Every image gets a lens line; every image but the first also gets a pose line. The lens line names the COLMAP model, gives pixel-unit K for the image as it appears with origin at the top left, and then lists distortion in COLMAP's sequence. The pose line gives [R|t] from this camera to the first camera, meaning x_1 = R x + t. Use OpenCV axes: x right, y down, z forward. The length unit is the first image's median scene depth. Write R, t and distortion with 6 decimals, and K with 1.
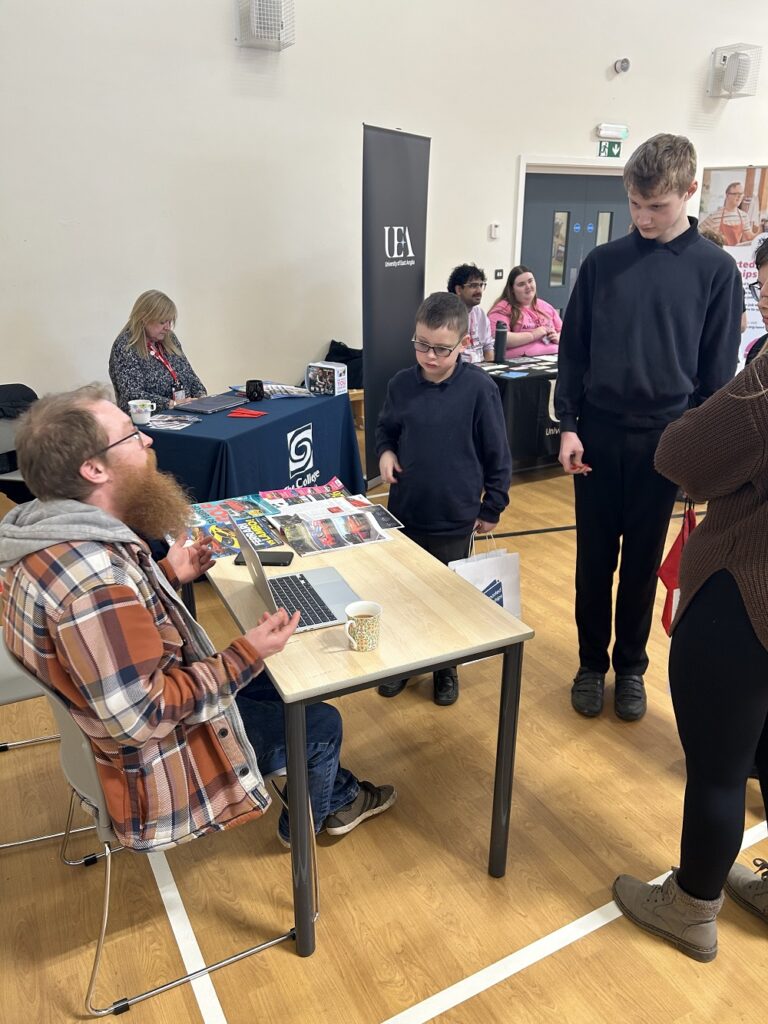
lens RADIAL K [[774.7, 0, 384.6], [0, 774.7, 511.0], [0, 0, 1]] dist [-0.001982, -0.000566]
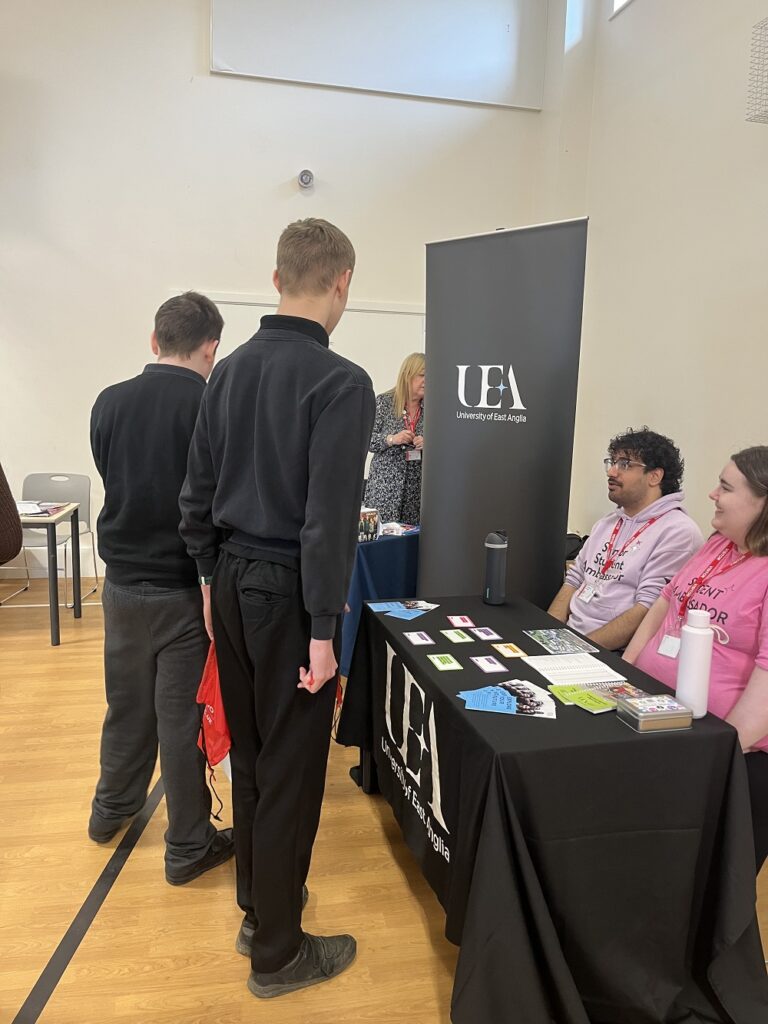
lens RADIAL K [[773.8, 0, 383.6], [0, 773.8, 512.1], [0, 0, 1]] dist [0.048424, -0.065893]
pose [[-0.233970, 0.150231, -0.960567, 0.711000], [-0.353407, 0.907265, 0.227976, -0.368355], [0.905738, 0.392811, -0.159180, 1.063251]]
